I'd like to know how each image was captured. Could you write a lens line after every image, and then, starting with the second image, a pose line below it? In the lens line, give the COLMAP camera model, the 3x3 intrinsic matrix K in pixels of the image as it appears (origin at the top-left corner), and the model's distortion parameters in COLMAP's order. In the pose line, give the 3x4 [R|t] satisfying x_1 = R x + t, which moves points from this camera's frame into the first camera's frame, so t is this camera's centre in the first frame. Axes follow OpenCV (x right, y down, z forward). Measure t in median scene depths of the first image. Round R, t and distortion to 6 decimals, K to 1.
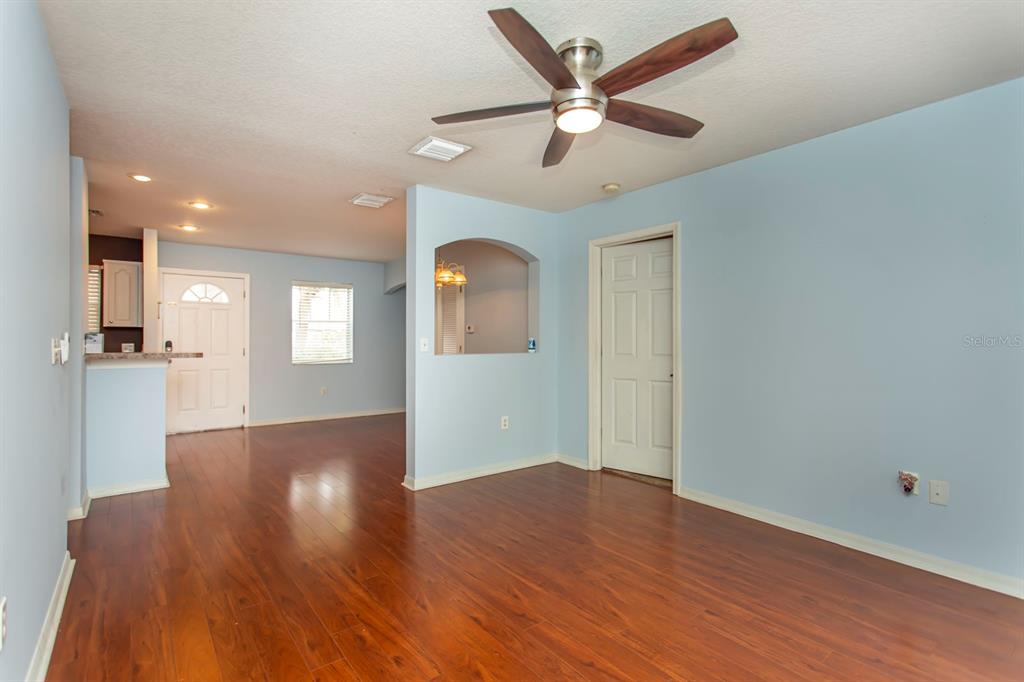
lens RADIAL K [[497.8, 0, 518.4], [0, 497.8, 336.7], [0, 0, 1]] dist [-0.005577, 0.003108]
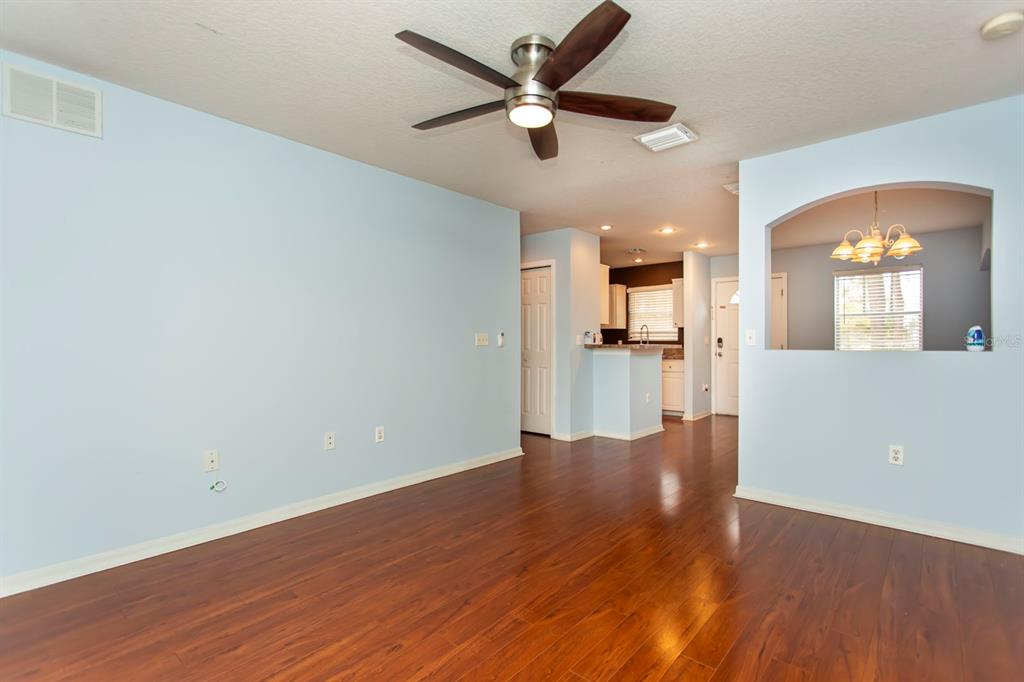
lens RADIAL K [[497.8, 0, 502.0], [0, 497.8, 338.4], [0, 0, 1]] dist [-0.005577, 0.003108]
pose [[0.157035, -0.005271, -0.987579, 0.845951], [0.004040, 0.999981, -0.004694, 0.027747], [0.987585, -0.003252, 0.157054, 0.579632]]
